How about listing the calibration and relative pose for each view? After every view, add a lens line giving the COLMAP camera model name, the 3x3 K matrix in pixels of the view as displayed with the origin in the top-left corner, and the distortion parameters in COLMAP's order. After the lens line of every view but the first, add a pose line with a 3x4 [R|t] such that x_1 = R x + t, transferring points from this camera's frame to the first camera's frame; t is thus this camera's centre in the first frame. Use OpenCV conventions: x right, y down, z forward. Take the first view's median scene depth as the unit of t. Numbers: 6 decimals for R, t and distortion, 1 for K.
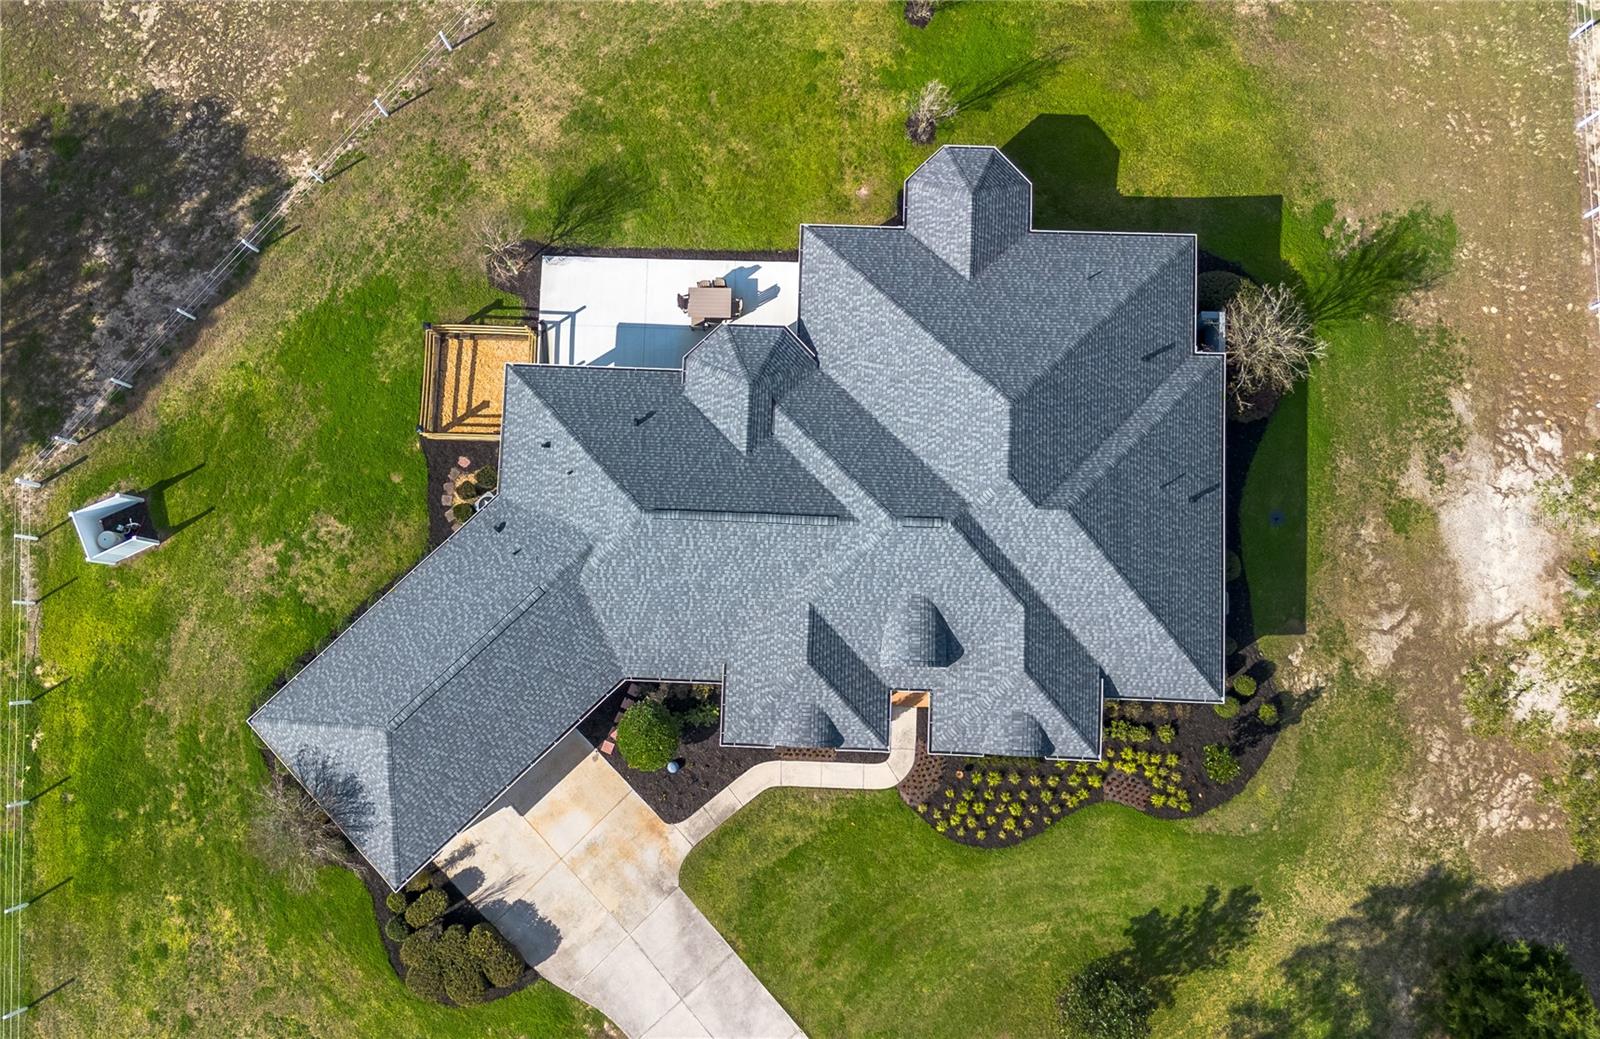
lens RADIAL K [[1336.3, 0, 809.3], [0, 1336.3, 502.5], [0, 0, 1]] dist [0.040119, -0.066615]
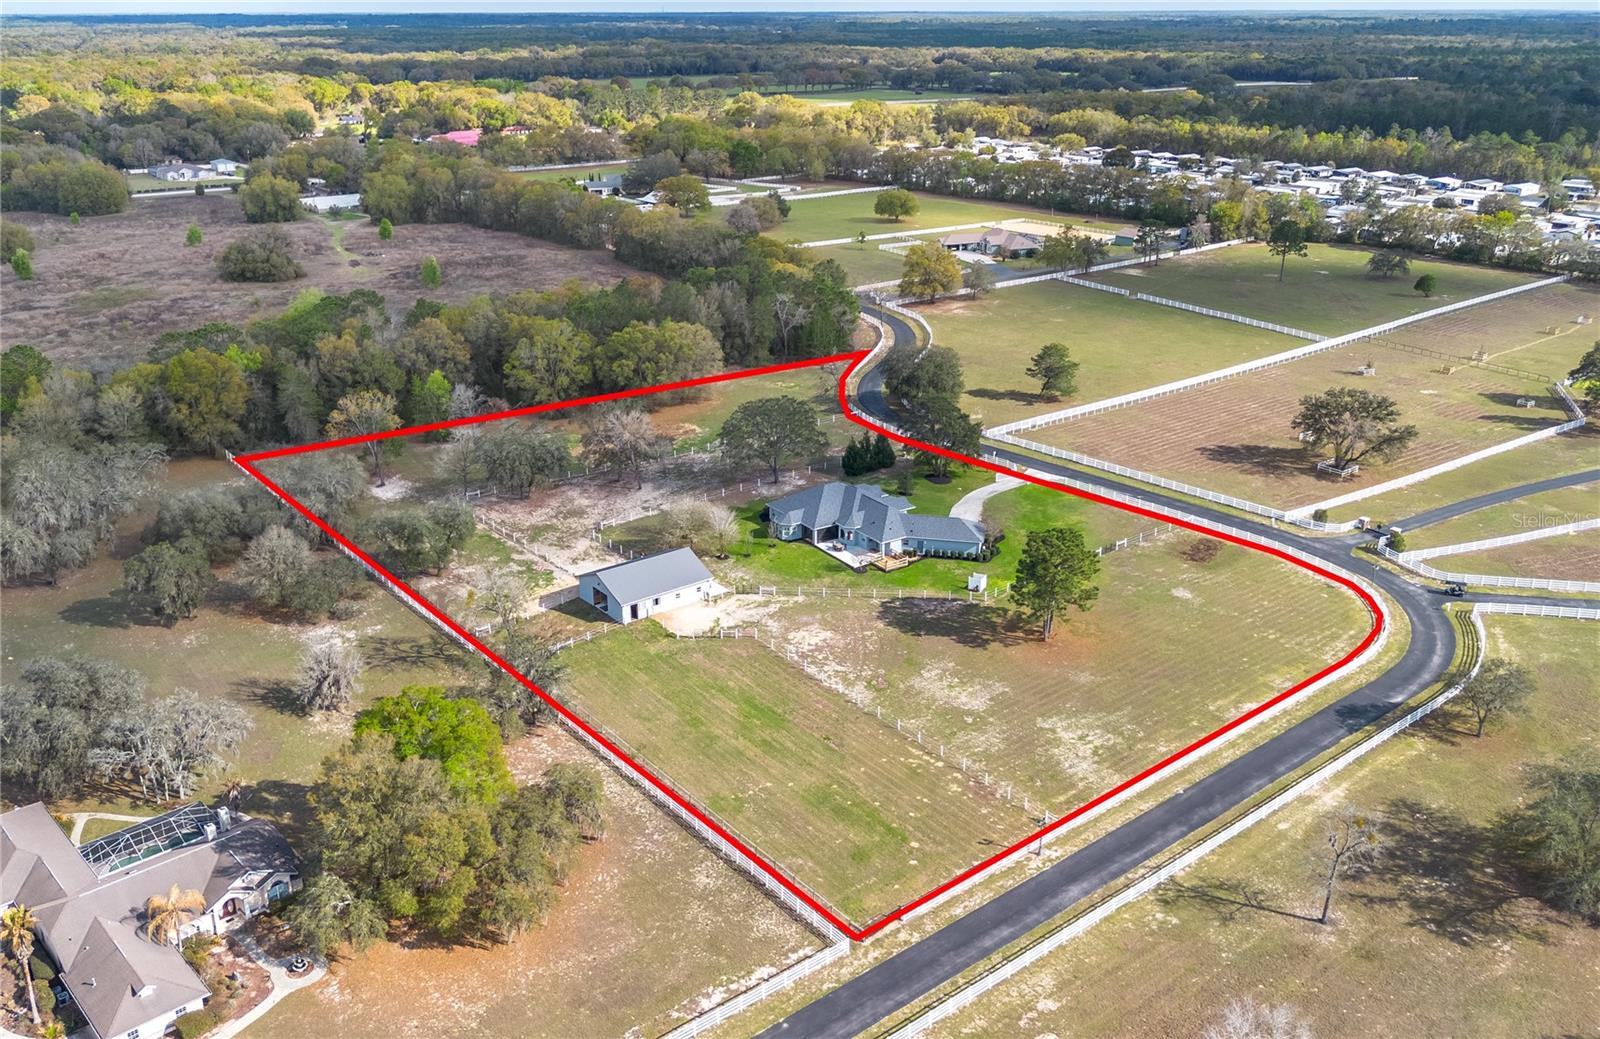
lens RADIAL K [[1297.1, 0, 836.9], [0, 1297.1, 518.6], [0, 0, 1]] dist [0.100925, -0.200586]
pose [[-0.600917, -0.282158, 0.747854, -3.090470], [0.795605, -0.121140, 0.593581, -2.562033], [-0.076889, 0.951689, 0.297282, -0.281627]]
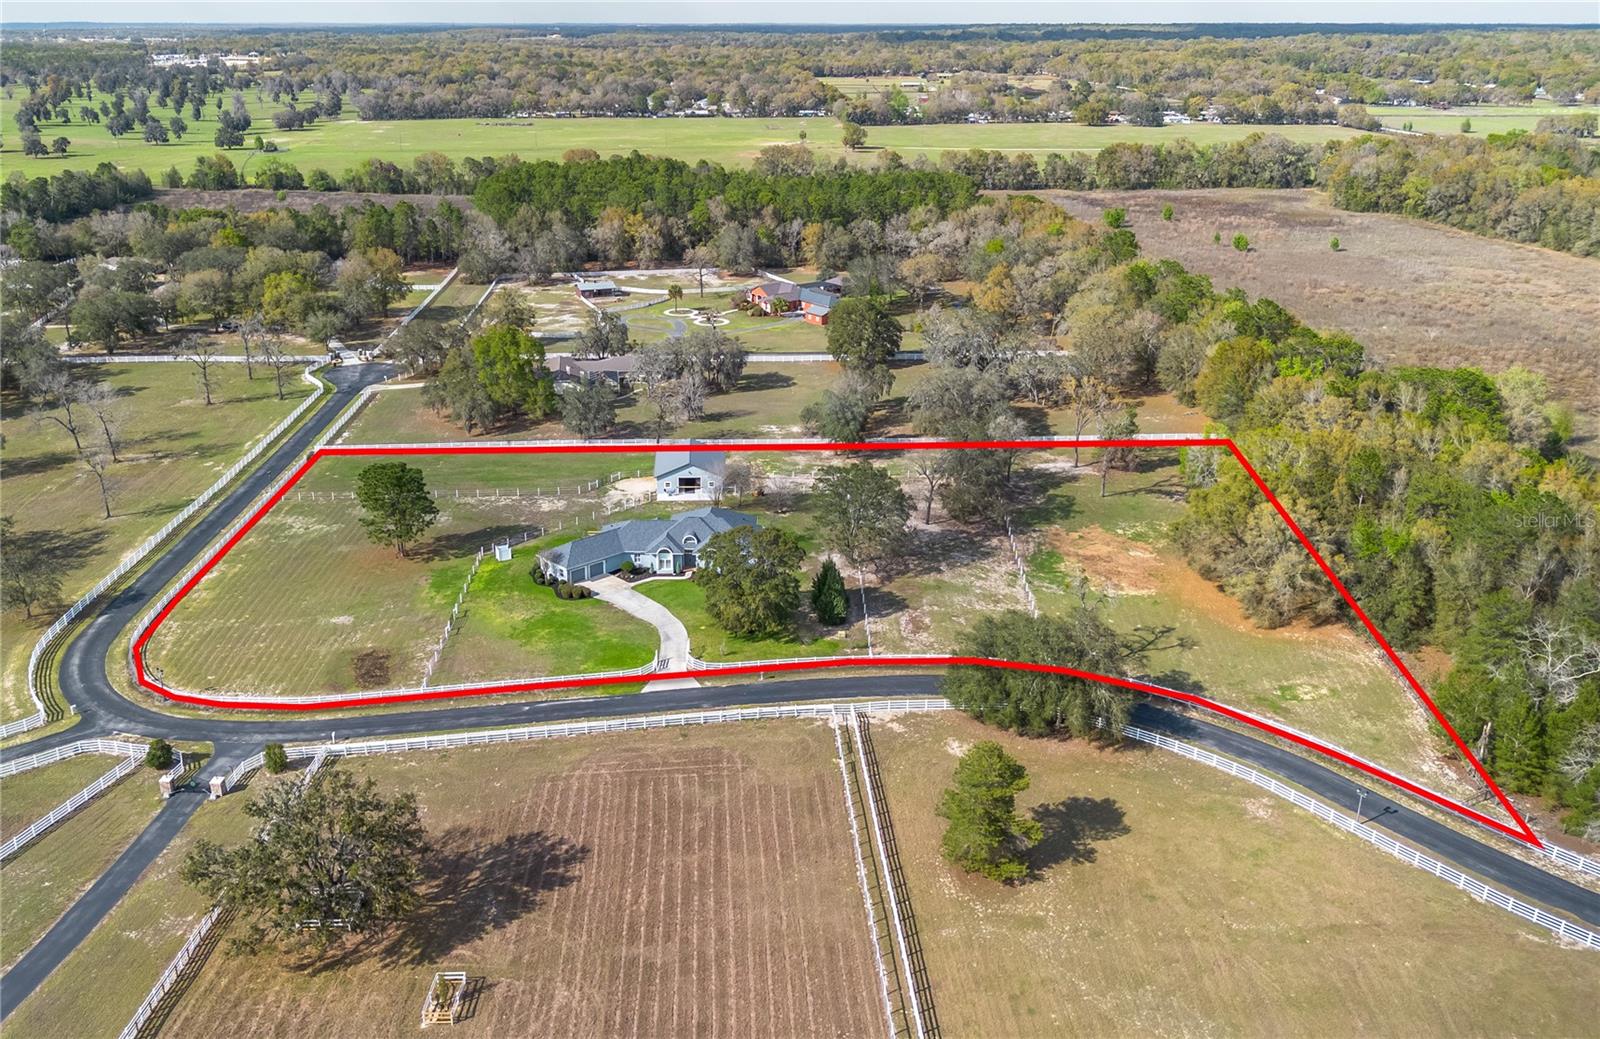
lens RADIAL K [[1360.4, 0, 739.1], [0, 1360.4, 522.3], [0, 0, 1]] dist [-0.001466, -0.006344]
pose [[0.999722, 0.017846, -0.015390, 0.284282], [-0.021660, 0.438650, -0.898397, 3.804251], [-0.009282, 0.898481, 0.438915, -0.964507]]
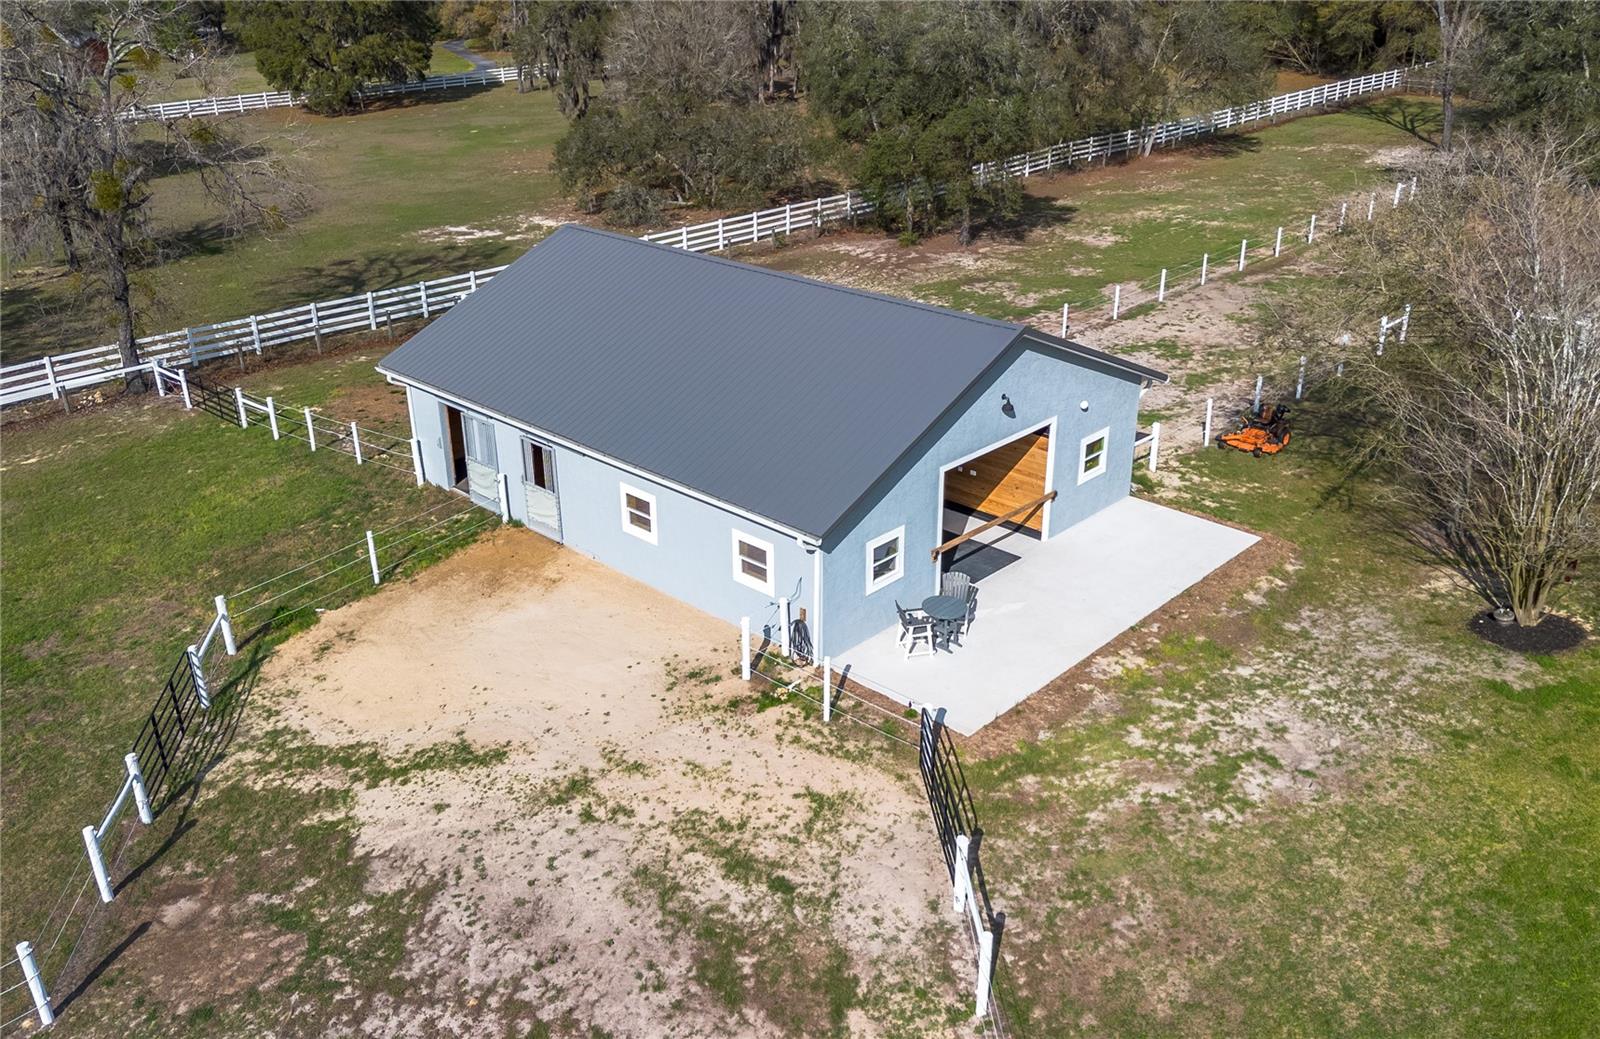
lens RADIAL K [[1336.3, 0, 809.3], [0, 1336.3, 502.5], [0, 0, 1]] dist [0.040119, -0.066615]
pose [[0.716404, -0.274915, 0.641238, -0.424097], [0.694298, 0.371378, -0.616465, -0.329547], [-0.068666, 0.886848, 0.456930, 0.789042]]
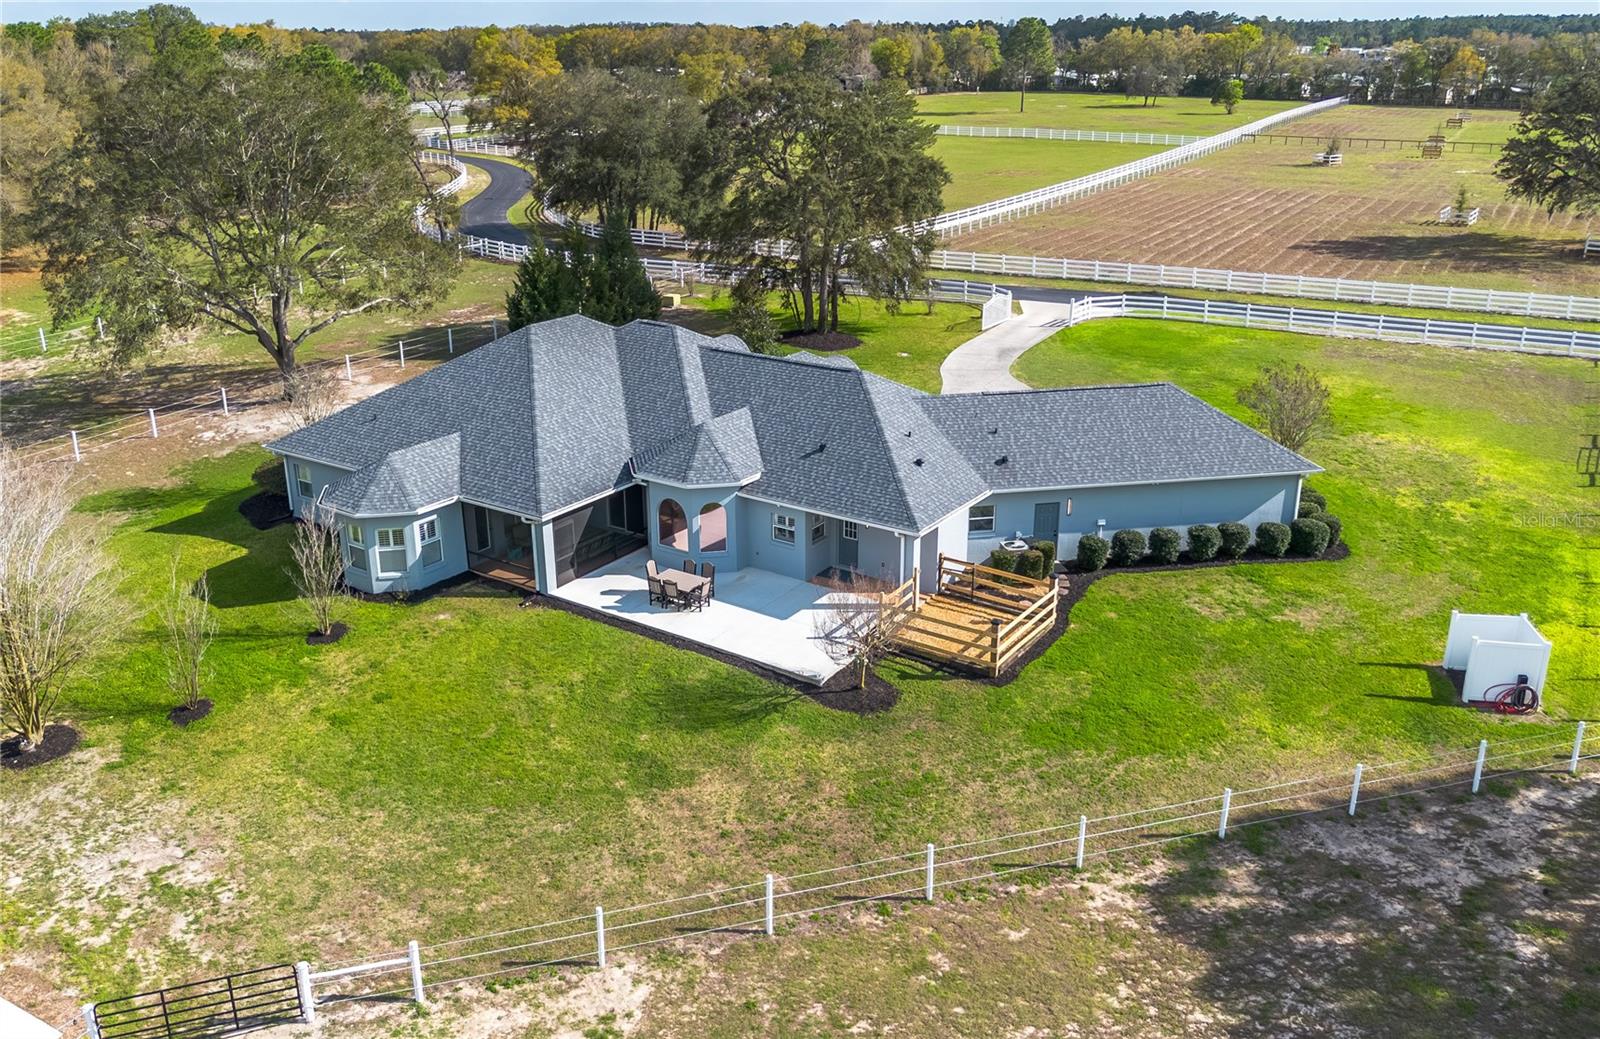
lens RADIAL K [[1306.5, 0, 777.5], [0, 1306.5, 517.5], [0, 0, 1]] dist [0.056558, -0.087160]
pose [[-0.837775, -0.170976, 0.518555, -0.551361], [0.544924, -0.201807, 0.813838, -0.783922], [-0.034499, 0.964387, 0.262237, 0.750442]]
